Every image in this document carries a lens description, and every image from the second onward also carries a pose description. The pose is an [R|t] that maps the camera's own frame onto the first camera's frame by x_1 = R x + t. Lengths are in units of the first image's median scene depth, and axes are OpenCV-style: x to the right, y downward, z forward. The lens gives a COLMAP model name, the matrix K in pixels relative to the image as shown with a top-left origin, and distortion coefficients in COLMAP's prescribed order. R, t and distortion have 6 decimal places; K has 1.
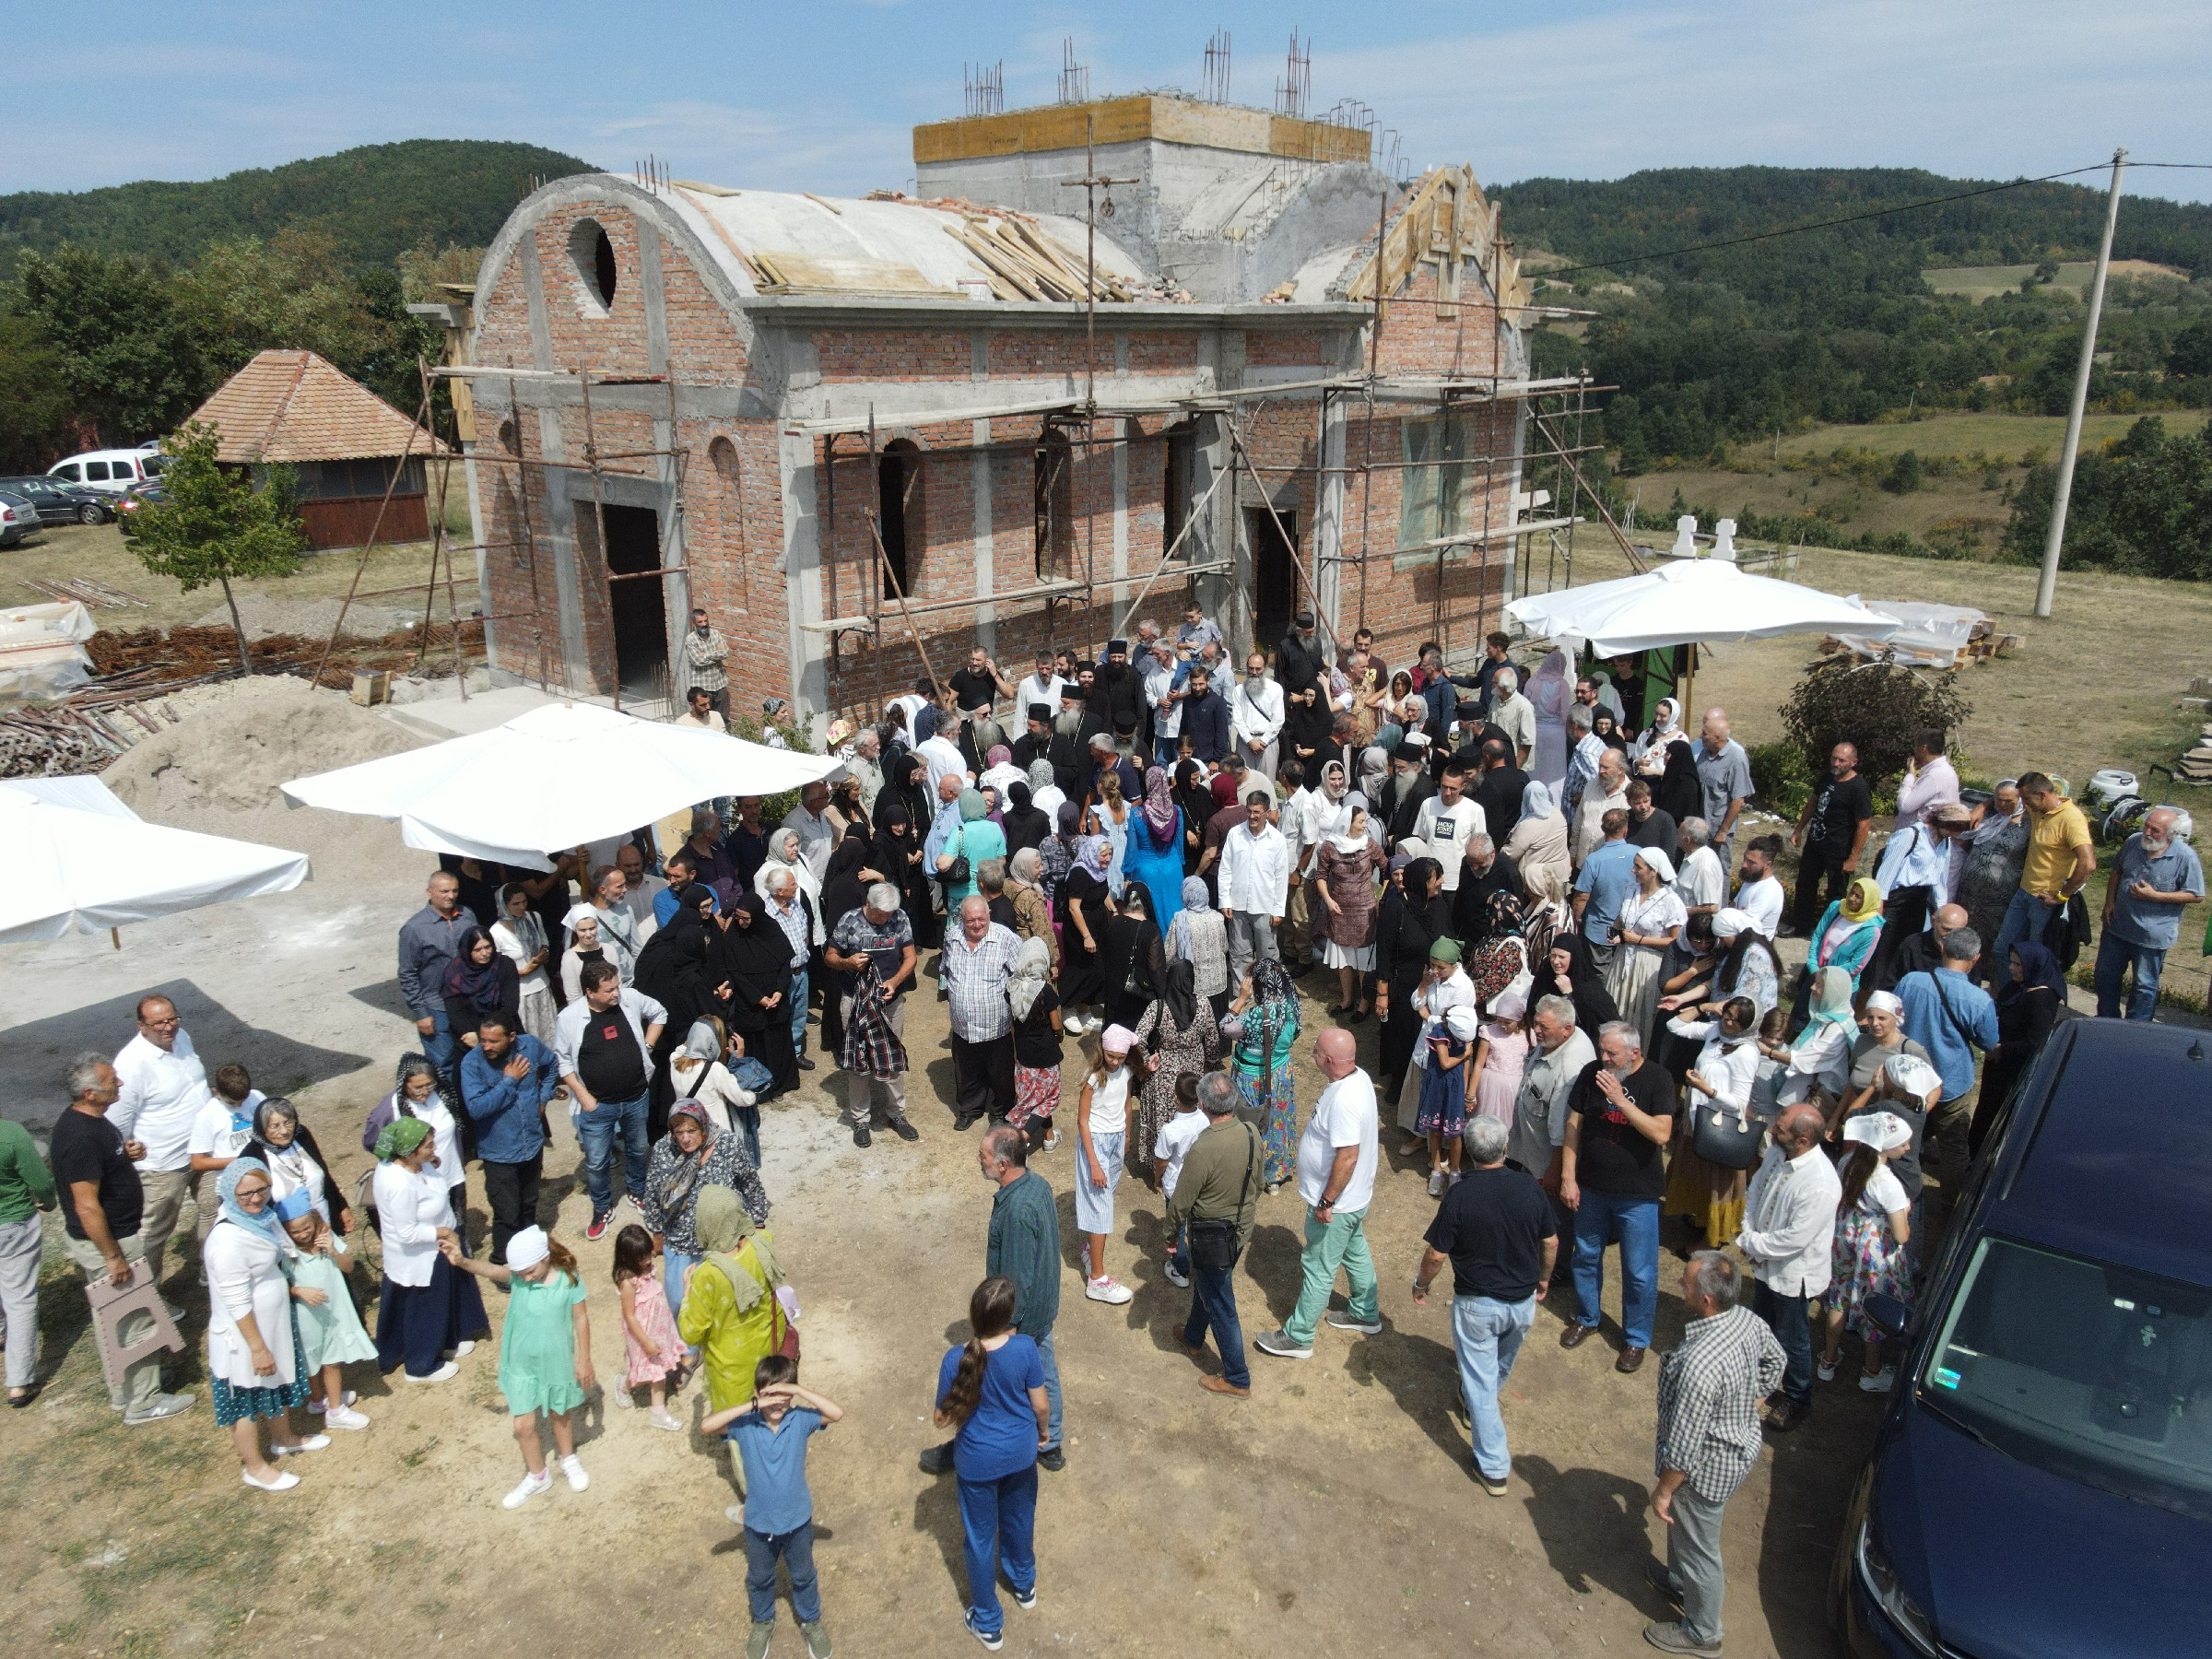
lens RADIAL K [[1540.5, 0, 1106.7], [0, 1540.5, 823.7], [0, 0, 1]] dist [0.030499, -0.017106]
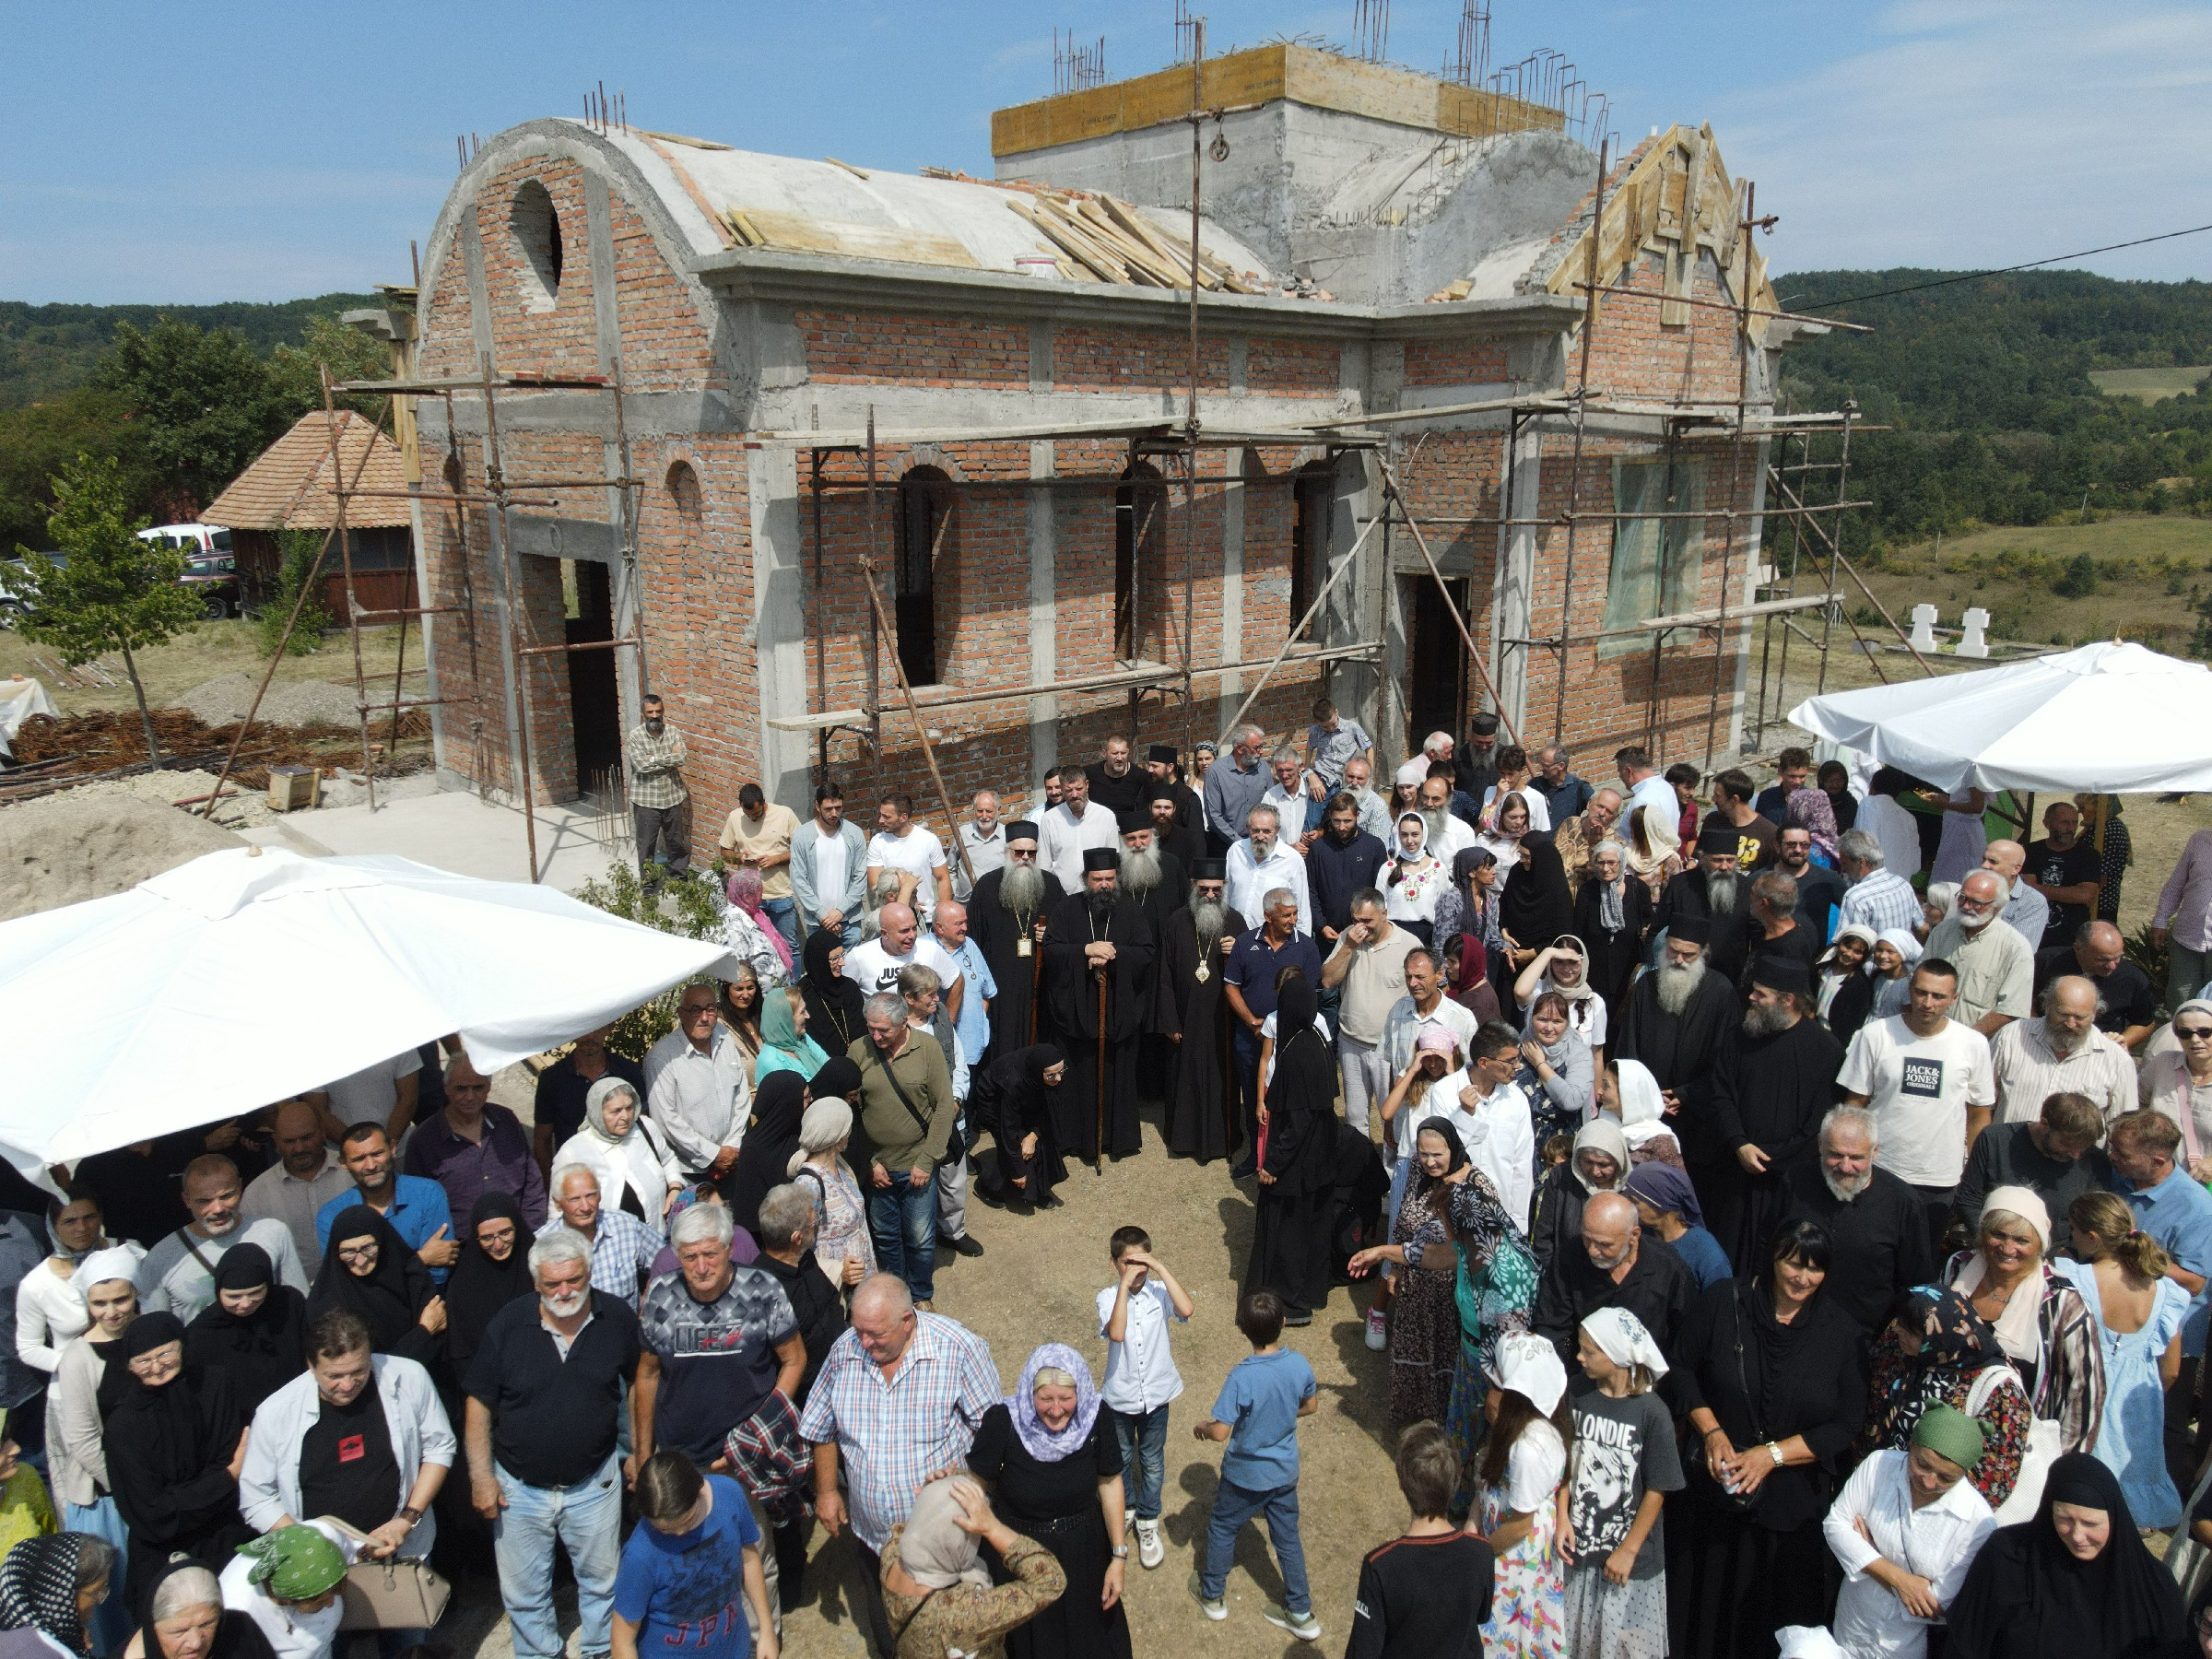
lens RADIAL K [[1540.5, 0, 1118.3], [0, 1540.5, 834.8], [0, 0, 1]] dist [0.030499, -0.017106]
pose [[0.997026, 0.021398, -0.074040, 0.011056], [-0.025383, 0.998255, -0.053309, -0.033209], [0.072771, 0.055030, 0.995829, 0.242209]]
